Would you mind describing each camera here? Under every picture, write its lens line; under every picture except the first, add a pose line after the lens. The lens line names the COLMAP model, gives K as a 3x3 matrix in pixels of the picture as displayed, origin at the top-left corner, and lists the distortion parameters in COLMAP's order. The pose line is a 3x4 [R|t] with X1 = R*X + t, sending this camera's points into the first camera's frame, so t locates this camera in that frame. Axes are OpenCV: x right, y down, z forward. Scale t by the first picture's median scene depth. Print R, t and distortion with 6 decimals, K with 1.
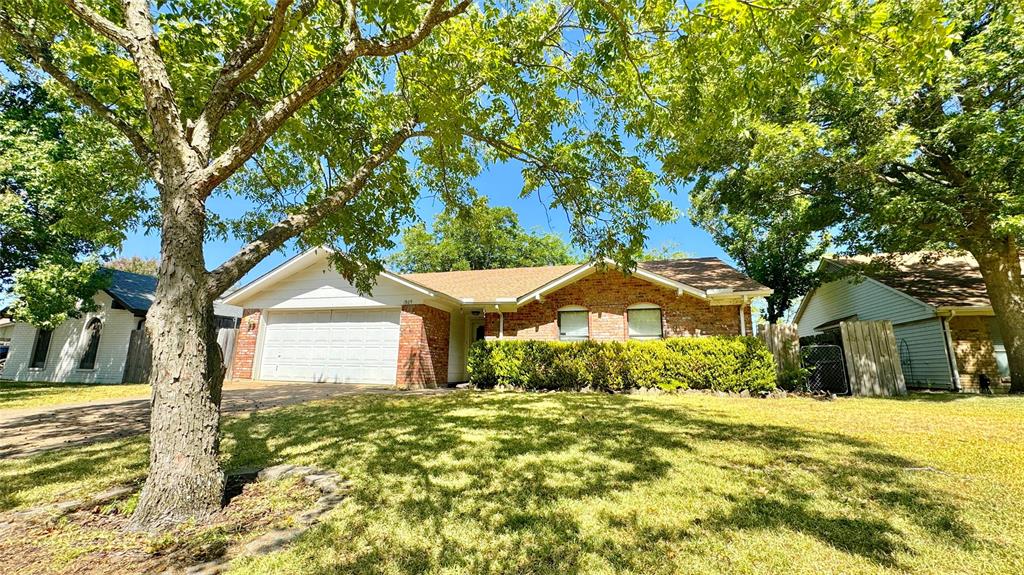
lens RADIAL K [[407.7, 0, 513.6], [0, 407.7, 286.6], [0, 0, 1]] dist [0.002434, -0.000106]
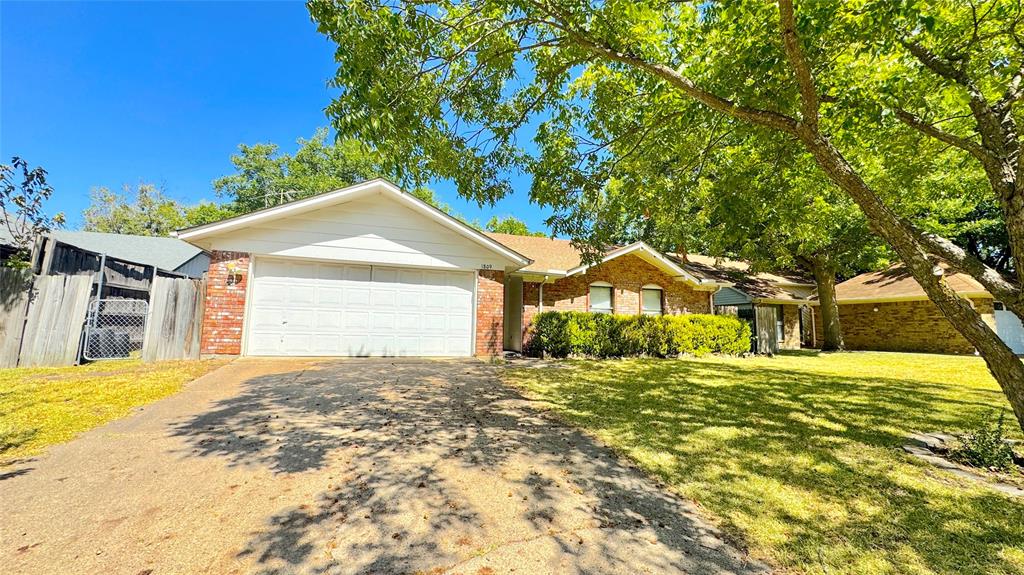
lens RADIAL K [[407.7, 0, 513.6], [0, 407.7, 286.6], [0, 0, 1]] dist [0.002434, -0.000106]
pose [[0.825859, 0.059929, 0.560683, -0.722543], [-0.118655, 0.990542, 0.068898, 0.011816], [-0.551252, -0.123428, 0.825159, 0.212933]]
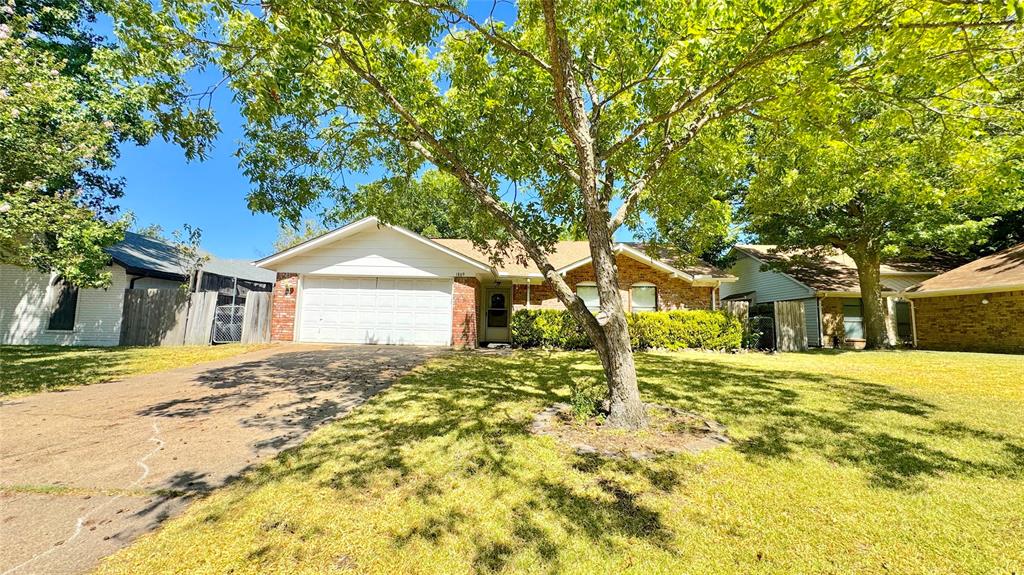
lens RADIAL K [[407.7, 0, 513.6], [0, 407.7, 286.6], [0, 0, 1]] dist [0.002434, -0.000106]
pose [[0.966164, 0.029566, 0.256229, -0.409454], [-0.056467, 0.993556, 0.098274, -0.048865], [-0.251672, -0.109418, 0.961607, -0.135493]]
